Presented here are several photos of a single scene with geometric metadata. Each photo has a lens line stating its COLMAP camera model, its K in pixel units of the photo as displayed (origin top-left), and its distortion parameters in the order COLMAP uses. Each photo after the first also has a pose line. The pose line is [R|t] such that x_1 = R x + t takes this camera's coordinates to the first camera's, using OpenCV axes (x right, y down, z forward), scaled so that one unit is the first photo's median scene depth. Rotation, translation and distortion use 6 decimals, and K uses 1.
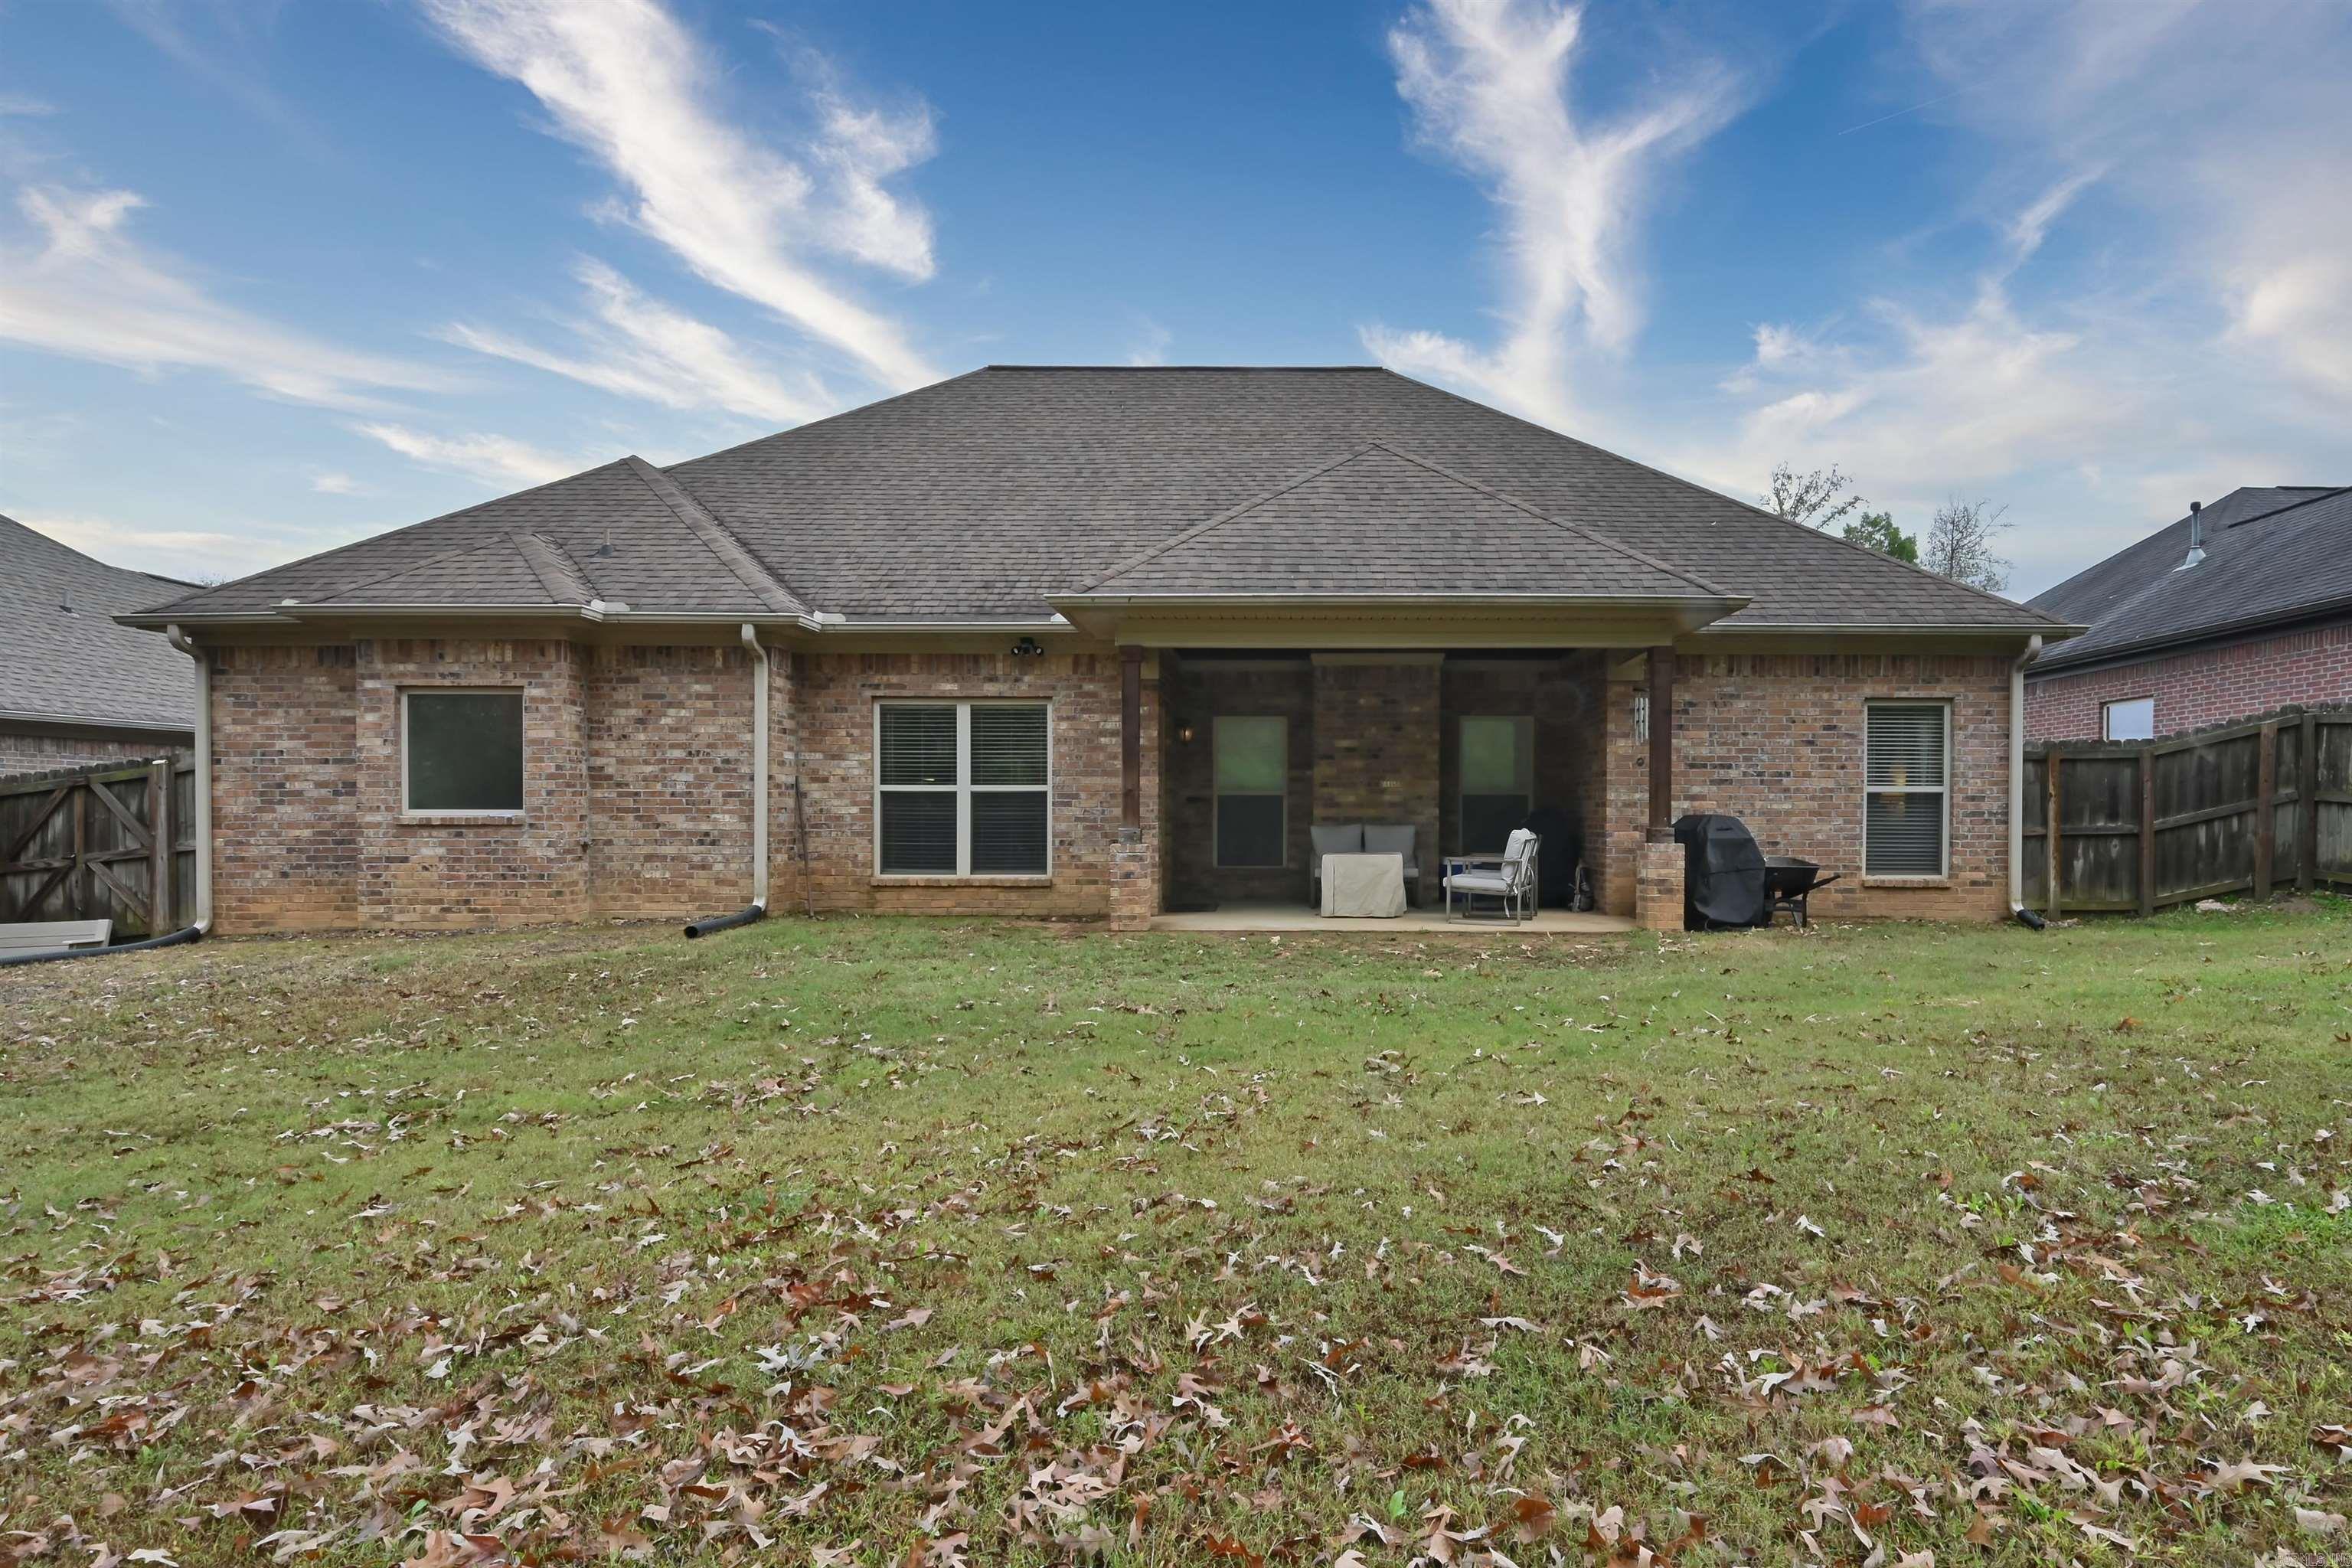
lens RADIAL K [[1136.1, 0, 1177.7], [0, 1136.1, 828.1], [0, 0, 1]] dist [-0.001945, -0.000275]
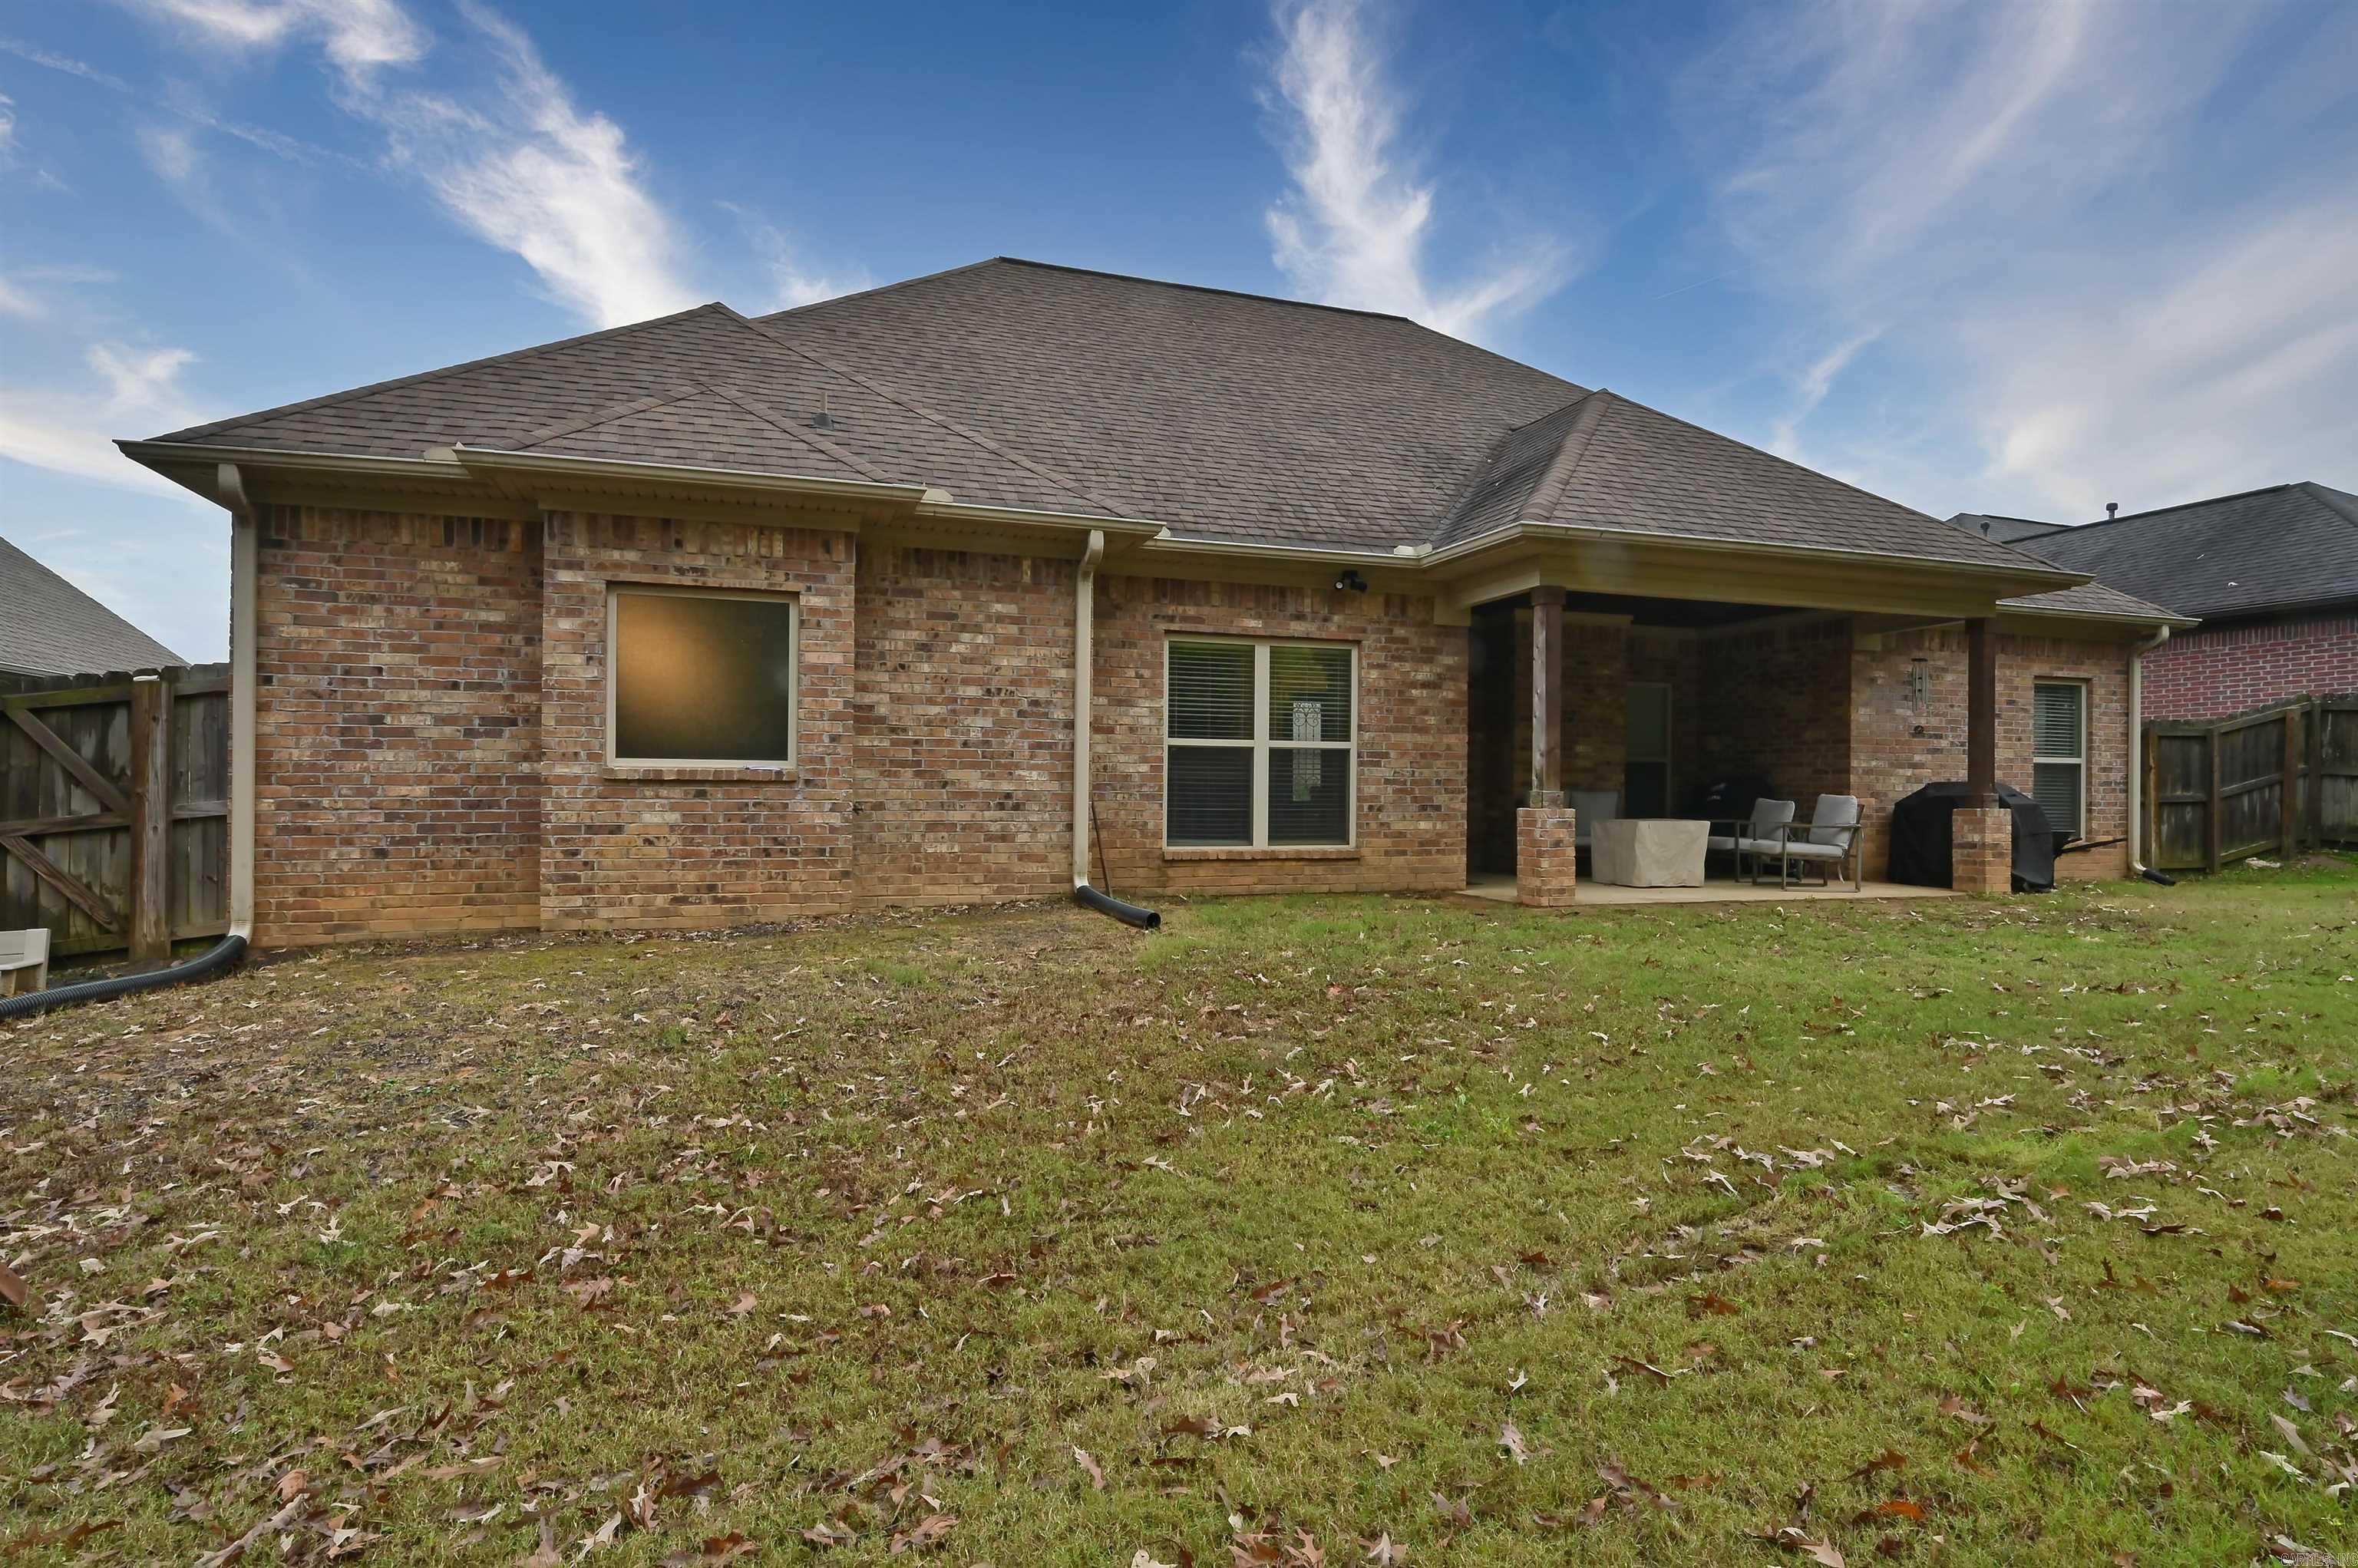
lens RADIAL K [[1190.9, 0, 1179.0], [0, 1190.9, 790.7], [0, 0, 1]] dist [-0.001345, 0.000102]
pose [[0.949719, 0.006101, 0.313043, -0.559359], [-0.003261, 0.999949, -0.009596, 0.009308], [-0.313086, 0.008093, 0.949690, 0.186976]]
